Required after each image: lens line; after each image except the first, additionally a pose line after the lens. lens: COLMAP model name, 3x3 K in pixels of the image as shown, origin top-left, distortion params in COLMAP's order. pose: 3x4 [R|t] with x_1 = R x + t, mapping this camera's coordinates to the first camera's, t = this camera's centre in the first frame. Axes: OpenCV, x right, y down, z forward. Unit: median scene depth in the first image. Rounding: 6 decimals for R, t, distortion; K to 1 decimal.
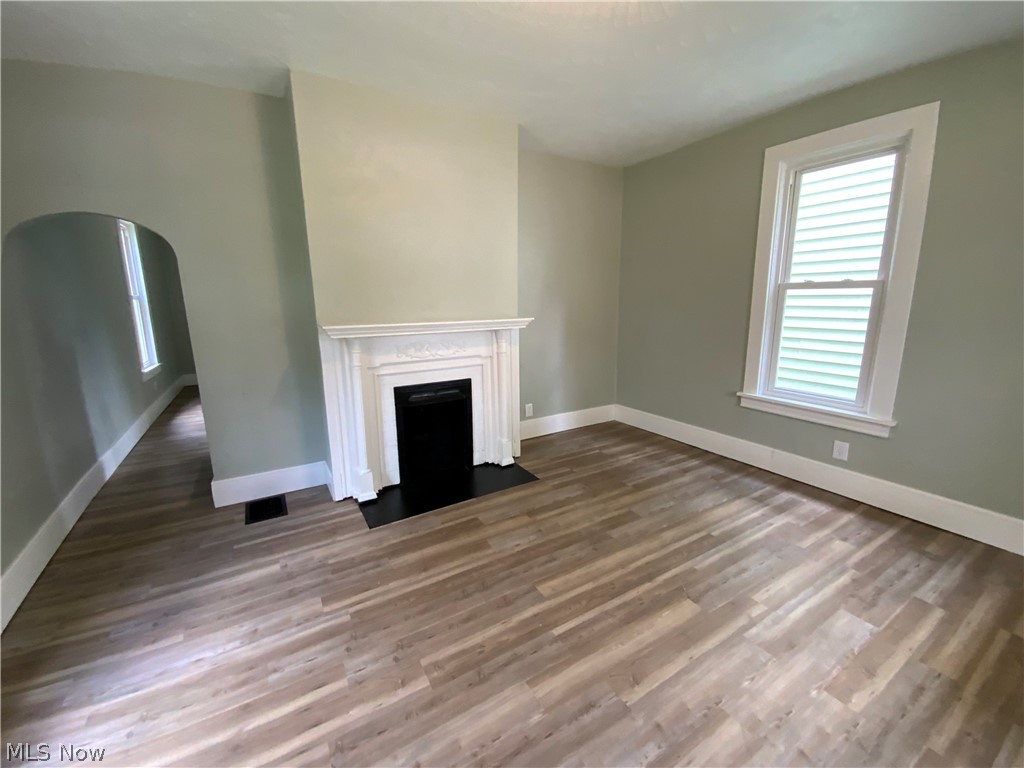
lens RADIAL K [[420.3, 0, 512.0], [0, 420.3, 384.0], [0, 0, 1]] dist [0.014051, -0.014896]
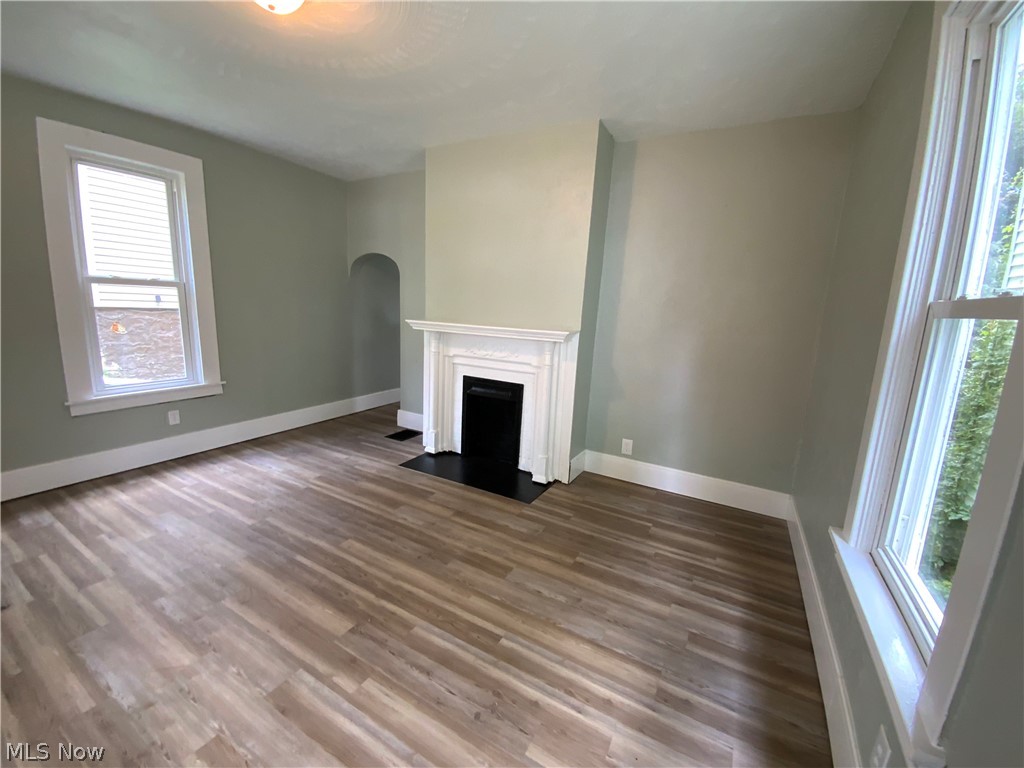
lens RADIAL K [[420.3, 0, 512.0], [0, 420.3, 384.0], [0, 0, 1]] dist [0.014051, -0.014896]
pose [[0.488297, 0.197762, -0.849974, 0.985720], [-0.231477, 0.968447, 0.092347, -0.133270], [0.841418, 0.151657, 0.518667, 0.564366]]
